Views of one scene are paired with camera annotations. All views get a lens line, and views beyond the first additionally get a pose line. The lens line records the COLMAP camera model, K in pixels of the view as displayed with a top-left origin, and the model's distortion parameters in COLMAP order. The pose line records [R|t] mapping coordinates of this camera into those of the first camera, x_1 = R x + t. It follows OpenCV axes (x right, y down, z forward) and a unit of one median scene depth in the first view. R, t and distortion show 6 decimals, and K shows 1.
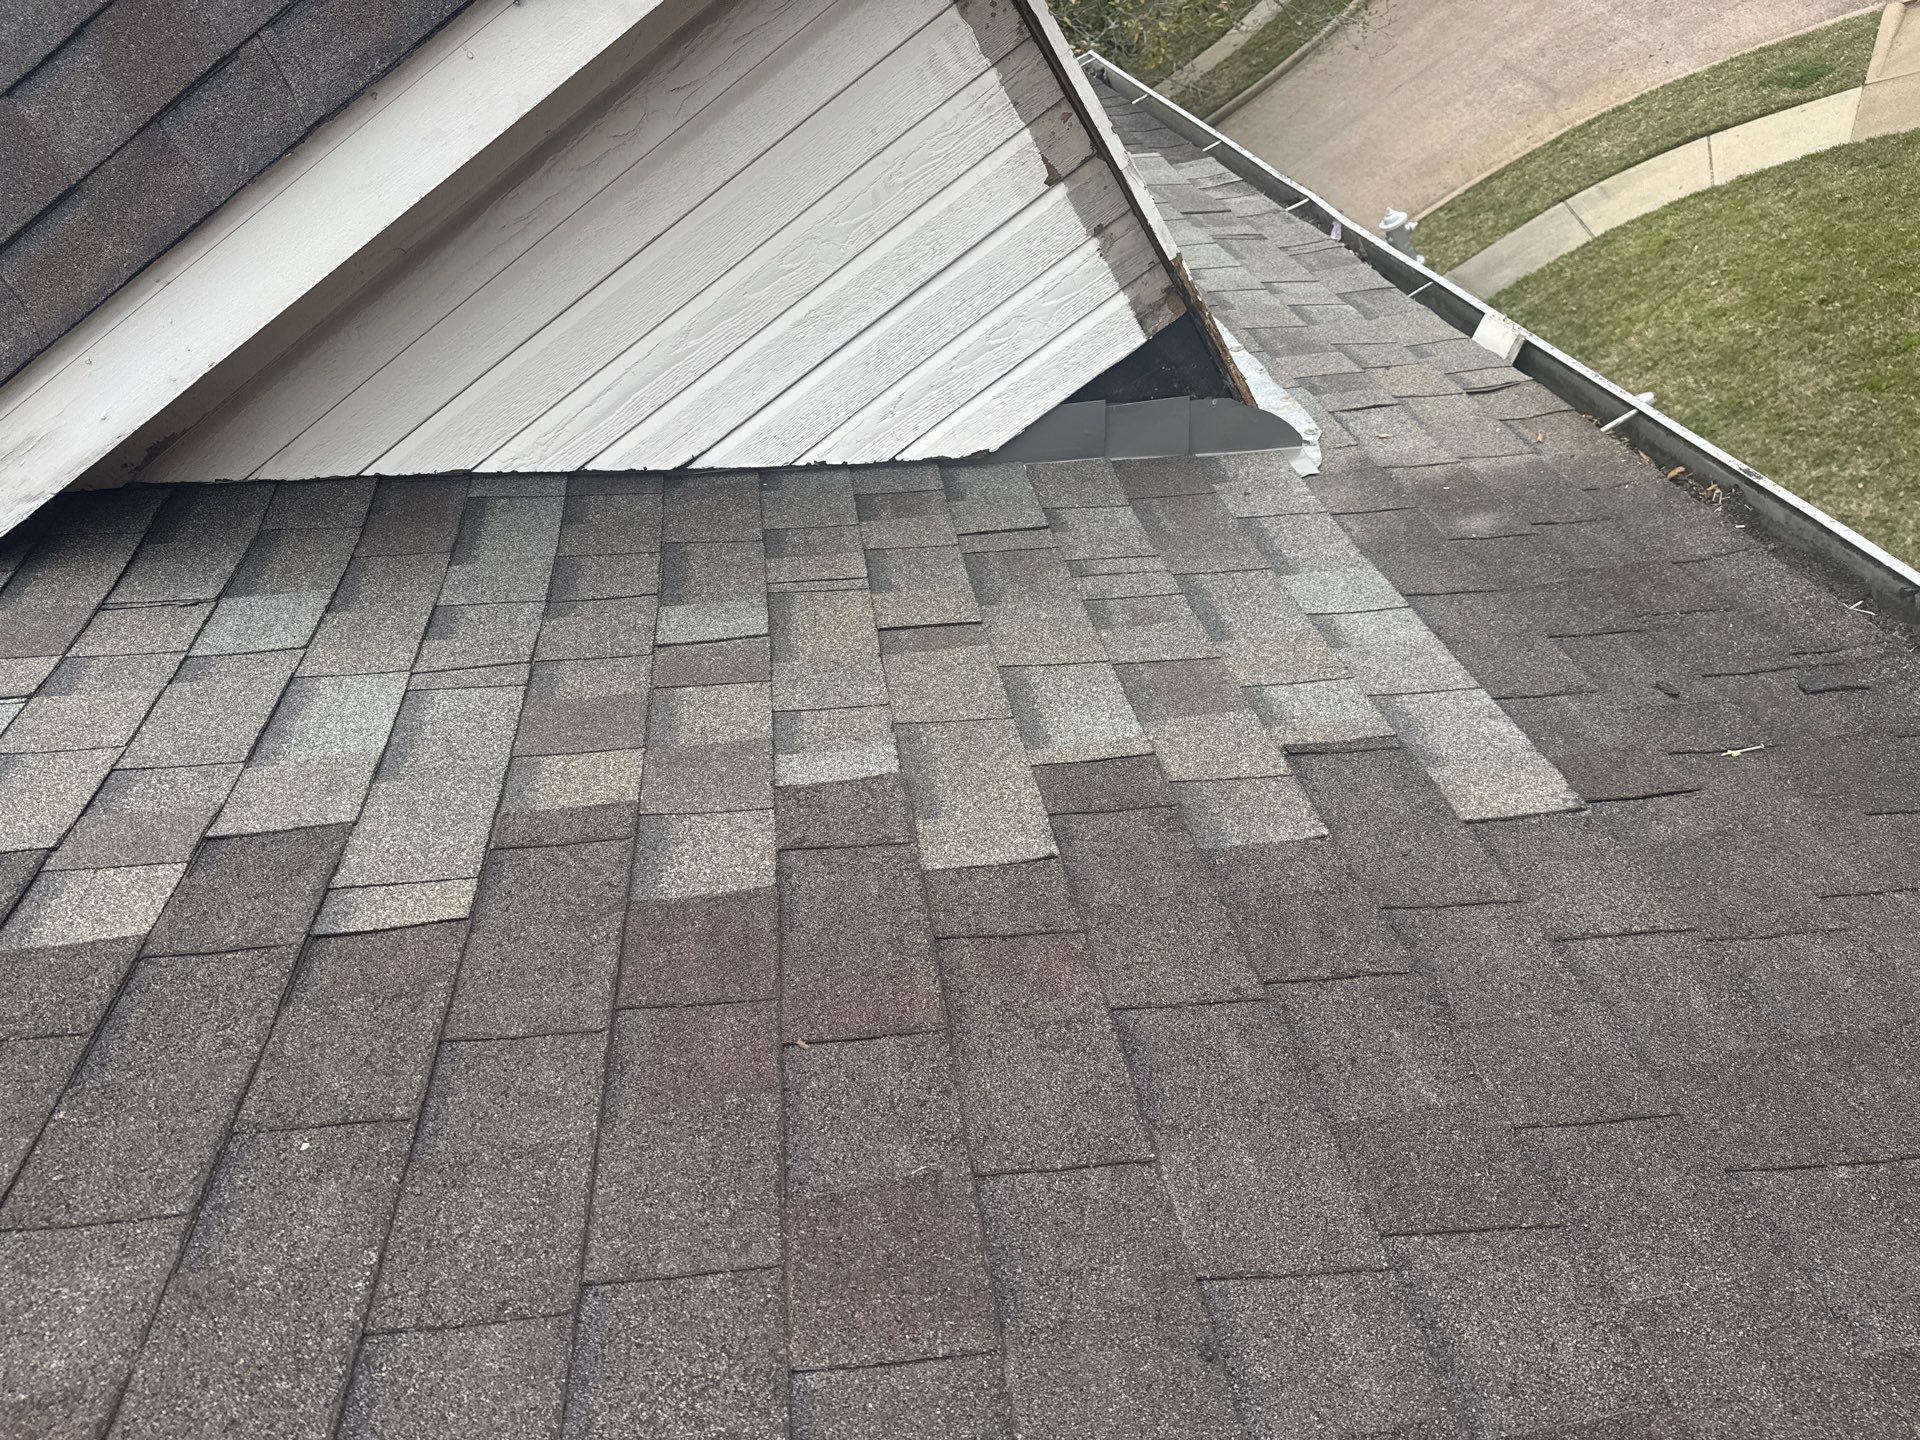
lens RADIAL K [[1447.7, 0, 954.5], [0, 1447.7, 720.9], [0, 0, 1]] dist [0.020823, -0.009549]
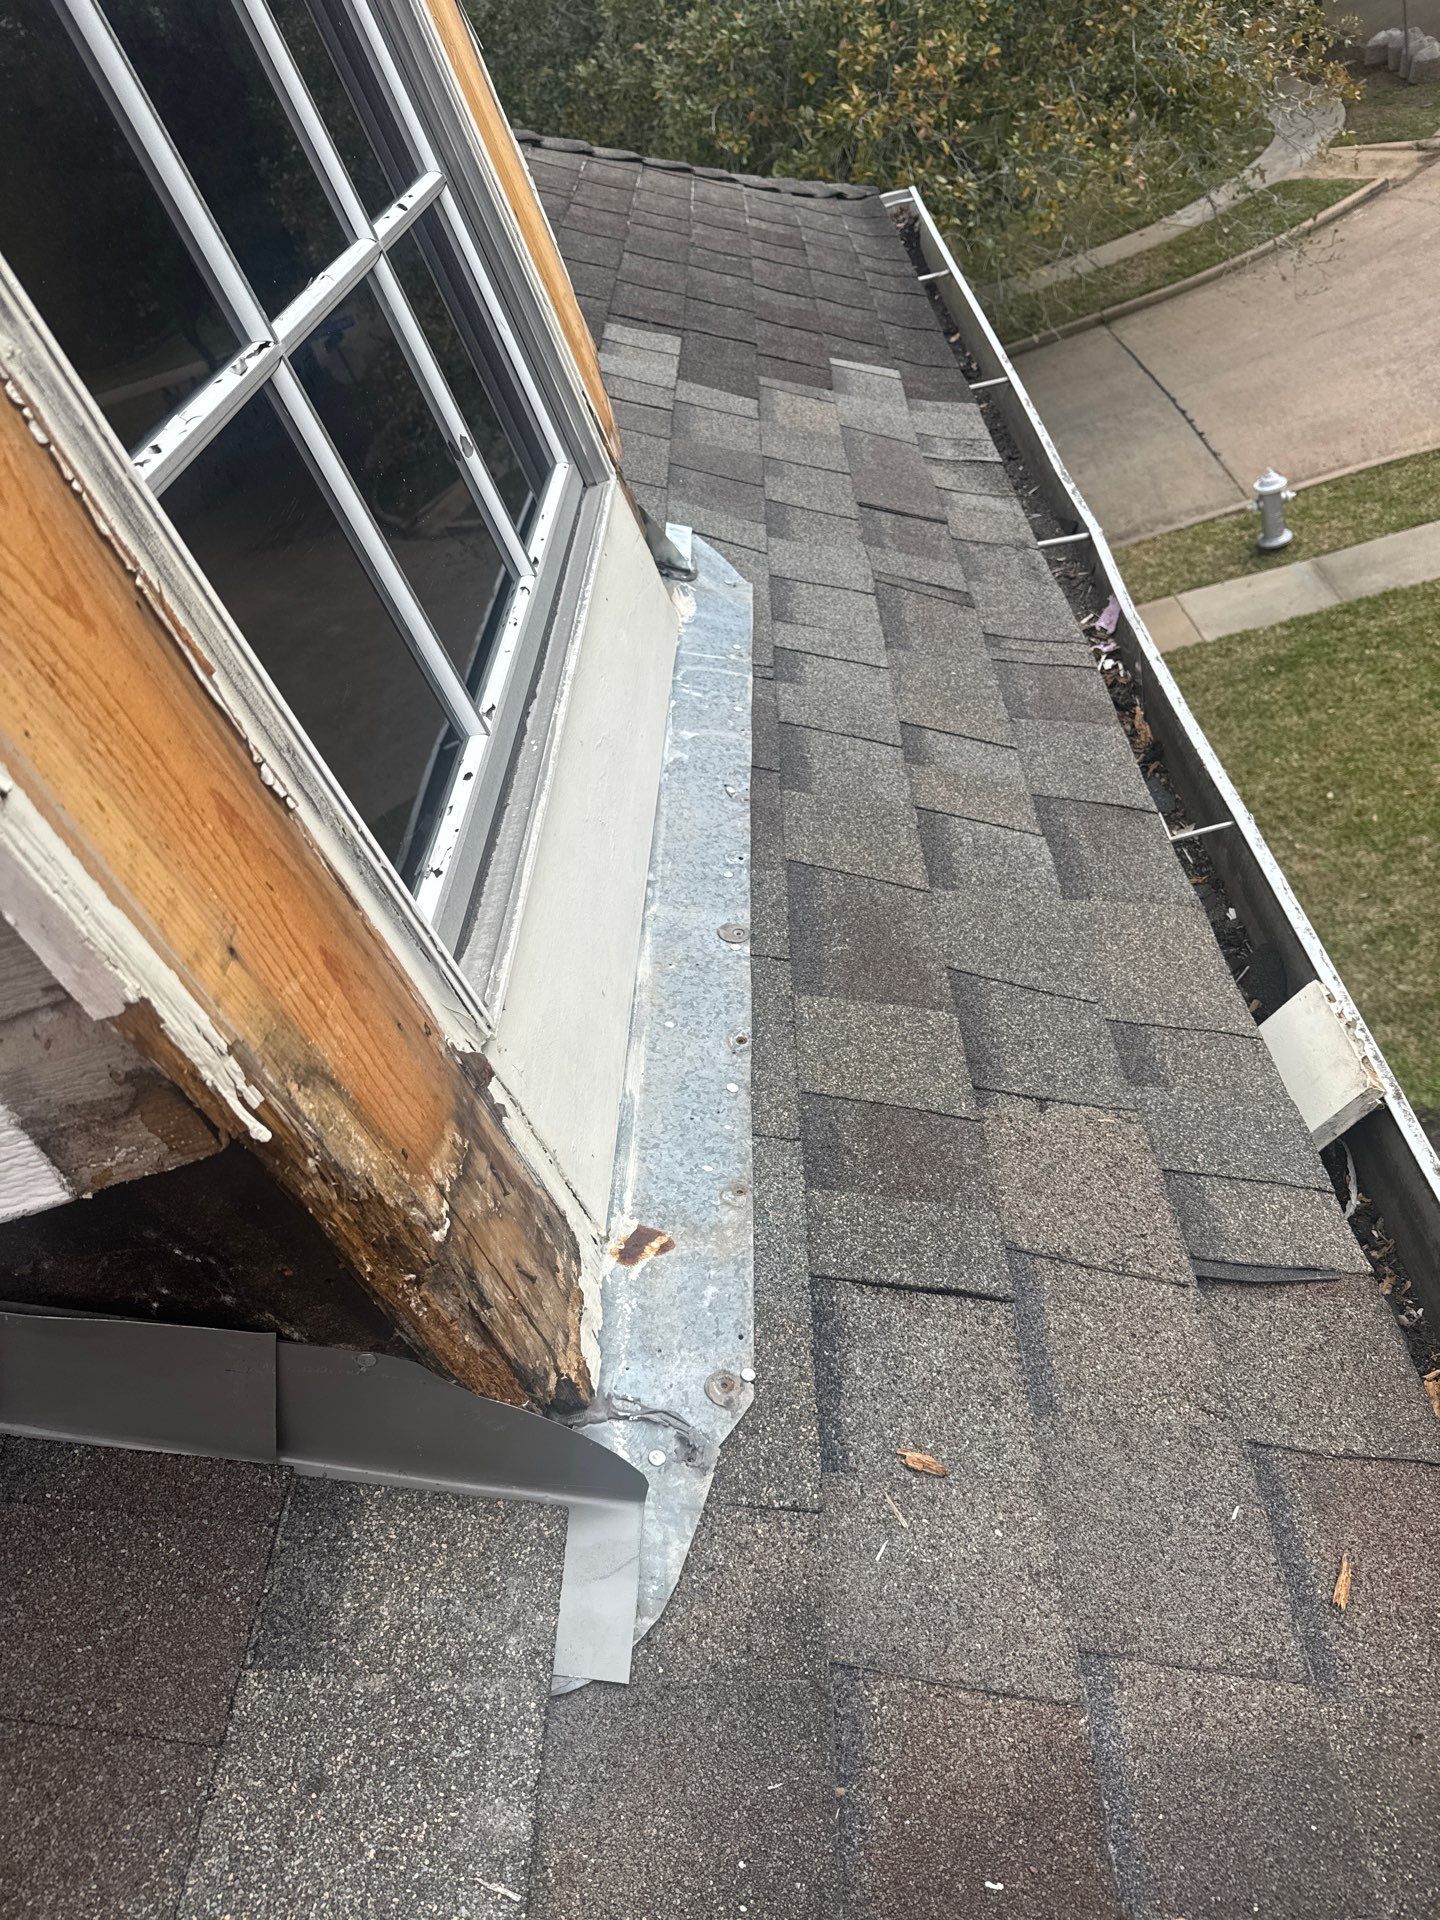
lens RADIAL K [[1447.7, 0, 725.2], [0, 1447.7, 960.8], [0, 0, 1]] dist [0.020823, -0.009549]
pose [[0.966180, 0.256330, 0.028116, 0.082407], [-0.257768, 0.963080, 0.077664, -0.127334], [-0.007171, -0.082285, 0.996583, 0.258764]]
